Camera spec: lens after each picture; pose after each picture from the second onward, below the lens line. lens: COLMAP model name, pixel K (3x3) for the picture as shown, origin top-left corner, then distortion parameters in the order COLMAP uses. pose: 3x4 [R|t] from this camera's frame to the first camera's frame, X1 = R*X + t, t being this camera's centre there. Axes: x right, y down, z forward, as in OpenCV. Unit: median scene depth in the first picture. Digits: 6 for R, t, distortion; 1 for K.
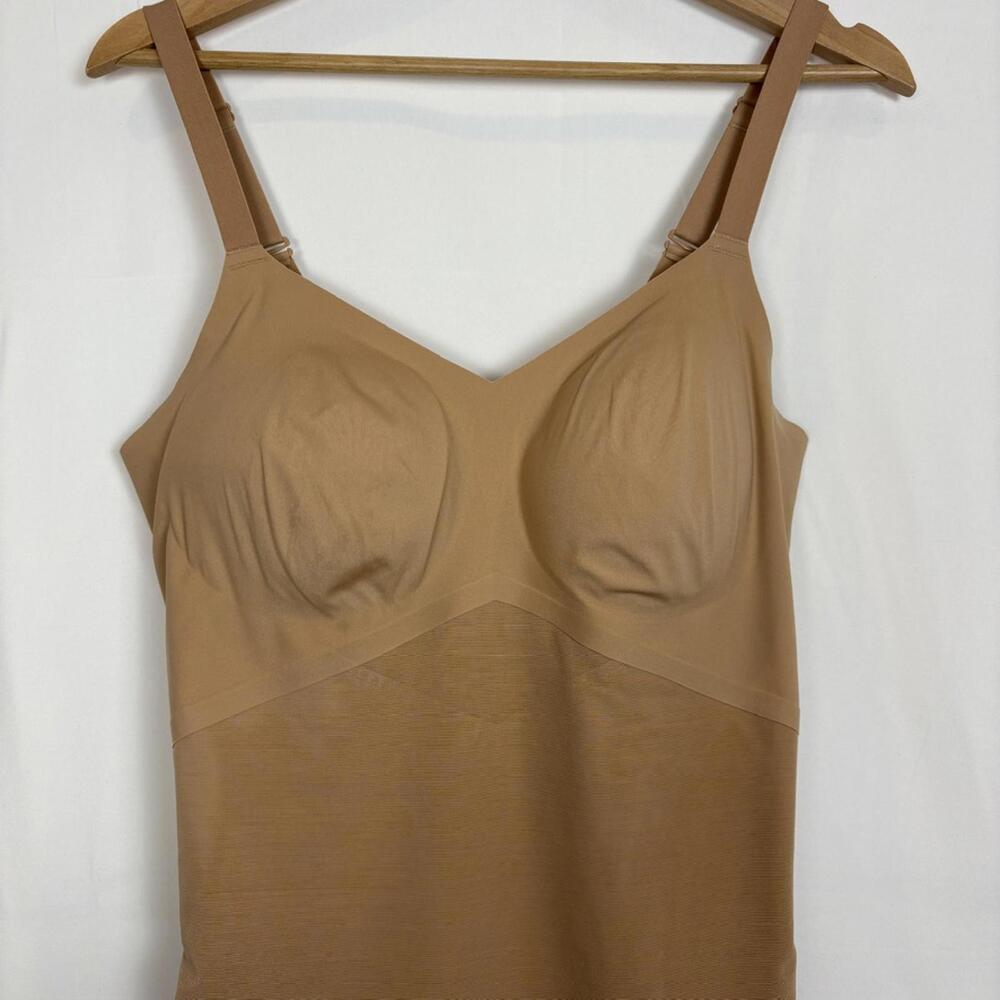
lens RADIAL K [[895.7, 0, 500.0], [0, 895.7, 500.0], [0, 0, 1]] dist [0.047910, -0.154654]
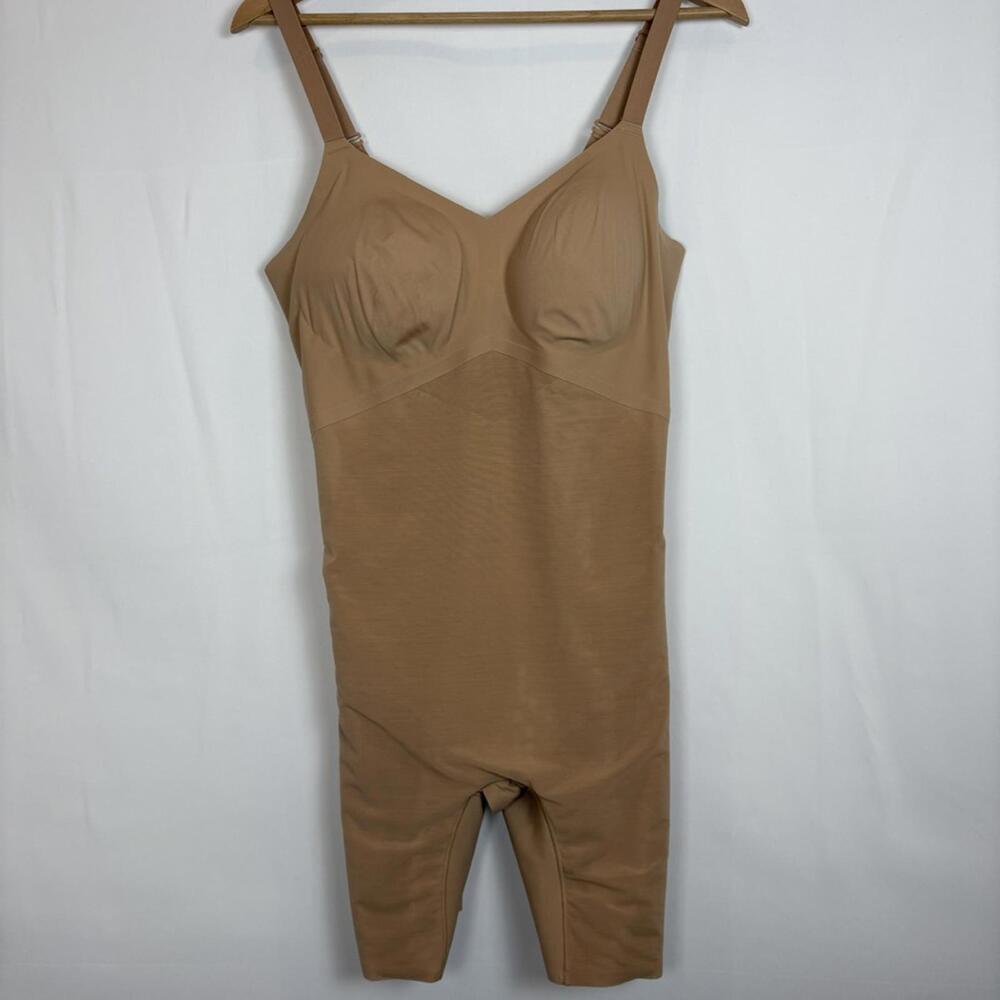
lens RADIAL K [[895.7, 0, 500.0], [0, 895.7, 500.0], [0, 0, 1]] dist [0.047910, -0.154654]
pose [[0.999062, -0.021693, -0.037475, 0.067641], [0.026129, 0.992156, 0.122246, 0.187960], [0.034529, -0.123110, 0.991792, -0.735111]]
